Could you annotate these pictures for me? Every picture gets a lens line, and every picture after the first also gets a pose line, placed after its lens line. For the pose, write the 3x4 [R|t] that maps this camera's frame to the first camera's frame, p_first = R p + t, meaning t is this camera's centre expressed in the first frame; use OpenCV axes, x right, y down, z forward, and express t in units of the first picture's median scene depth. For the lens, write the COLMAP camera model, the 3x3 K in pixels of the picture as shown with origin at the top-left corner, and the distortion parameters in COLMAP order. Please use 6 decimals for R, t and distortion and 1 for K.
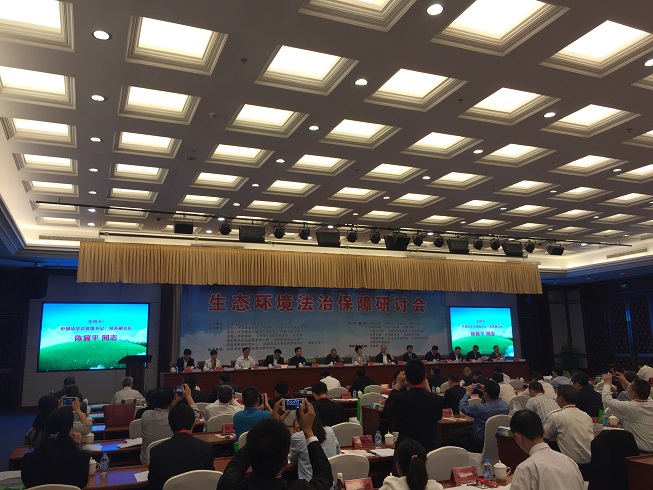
lens RADIAL K [[559.6, 0, 326.5], [0, 559.6, 245.0], [0, 0, 1]] dist [0.082169, -0.112894]
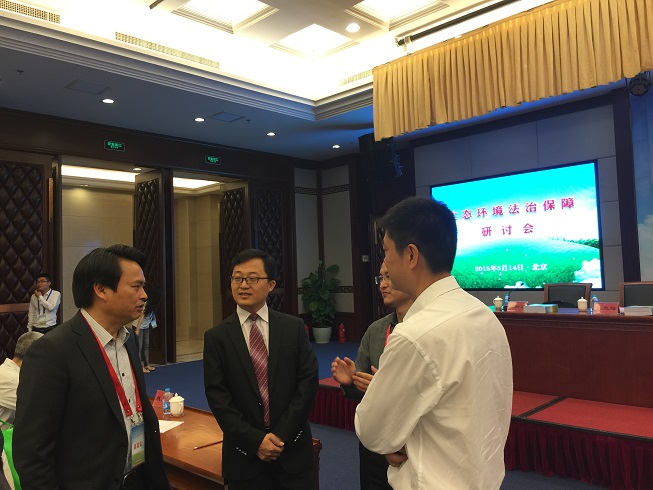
lens RADIAL K [[559.6, 0, 326.5], [0, 559.6, 245.0], [0, 0, 1]] dist [0.082169, -0.112894]
pose [[0.387819, -0.040623, -0.920840, 0.049233], [0.197129, 0.979569, 0.039808, 0.117026], [0.900409, -0.196962, 0.387904, 0.623970]]
